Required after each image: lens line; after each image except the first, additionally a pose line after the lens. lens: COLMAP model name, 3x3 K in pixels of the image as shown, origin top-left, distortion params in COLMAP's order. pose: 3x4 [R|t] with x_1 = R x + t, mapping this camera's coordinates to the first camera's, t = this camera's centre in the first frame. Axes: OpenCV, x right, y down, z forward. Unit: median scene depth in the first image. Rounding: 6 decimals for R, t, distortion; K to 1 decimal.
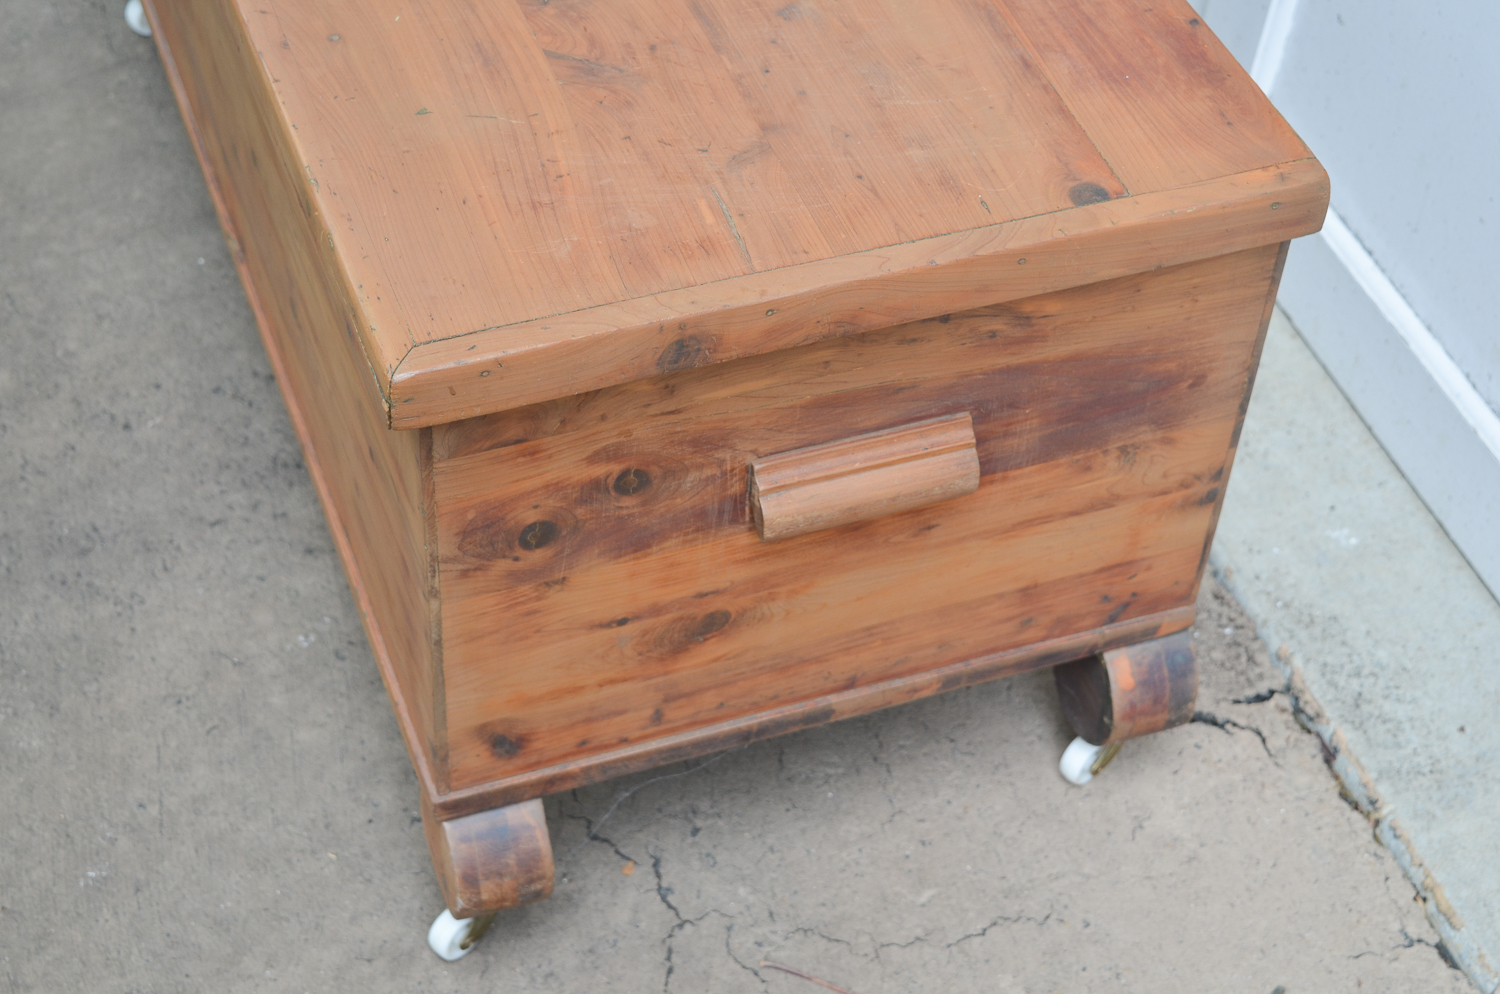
lens RADIAL K [[2705.7, 0, 749.2], [0, 2705.7, 497.1], [0, 0, 1]] dist [0.014660, 0.000000]
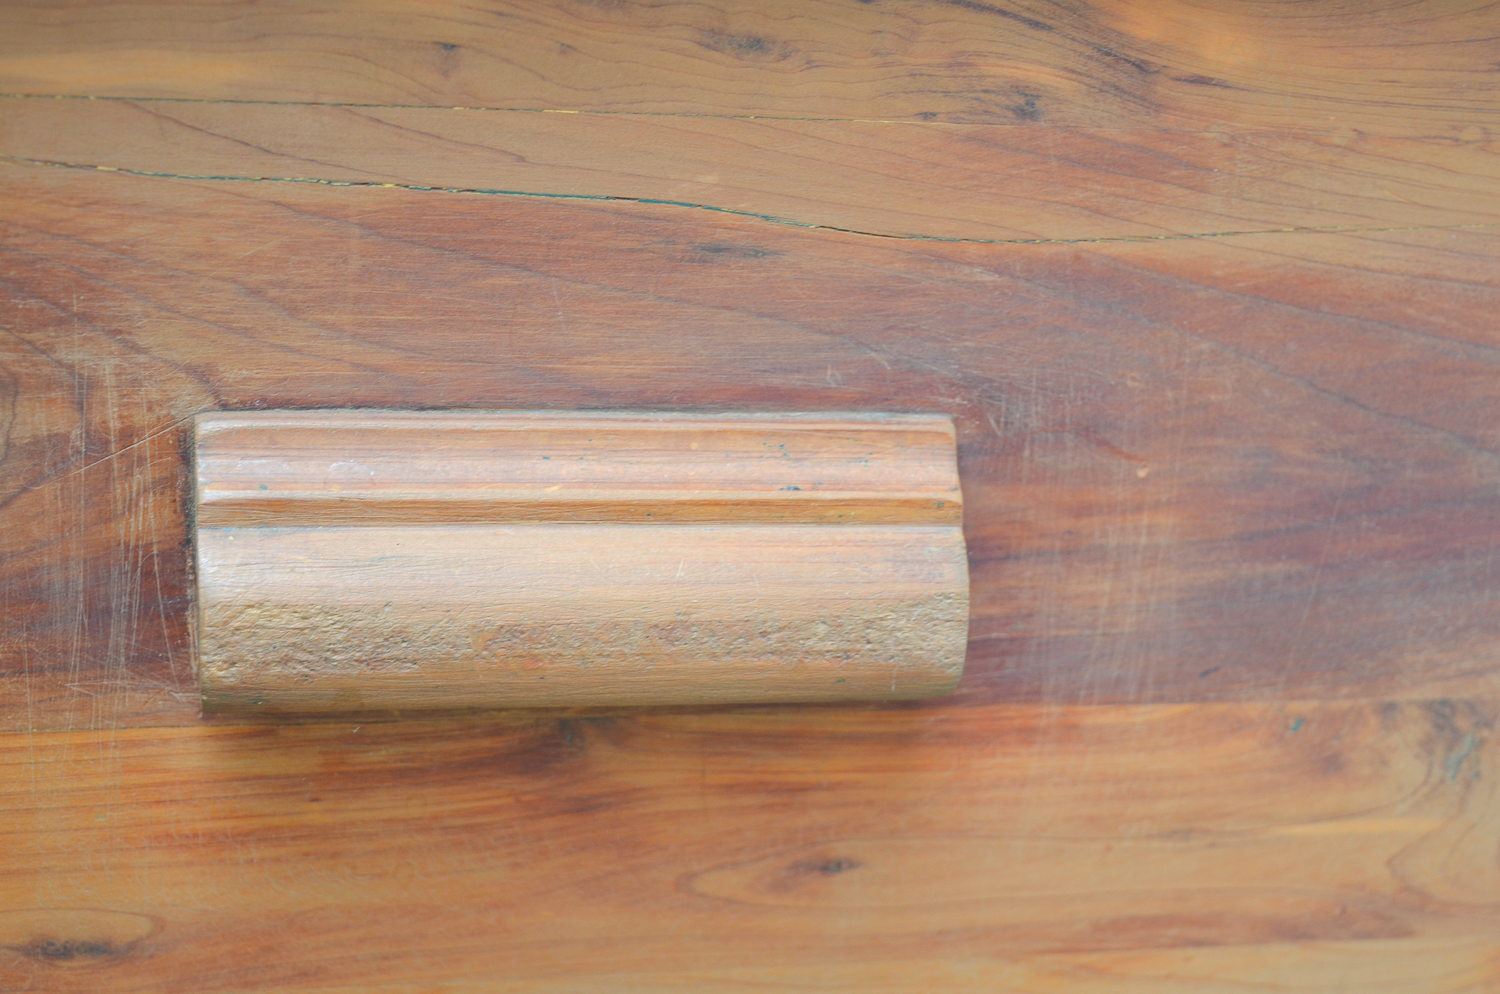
lens RADIAL K [[2705.7, 0, 749.1], [0, 2705.7, 497.2], [0, 0, 1]] dist [0.014660, 0.000000]
pose [[0.989996, 0.074495, -0.119824, 0.096621], [-0.117780, 0.903938, -0.411126, 0.109489], [0.077686, 0.421126, 0.903669, 0.717206]]
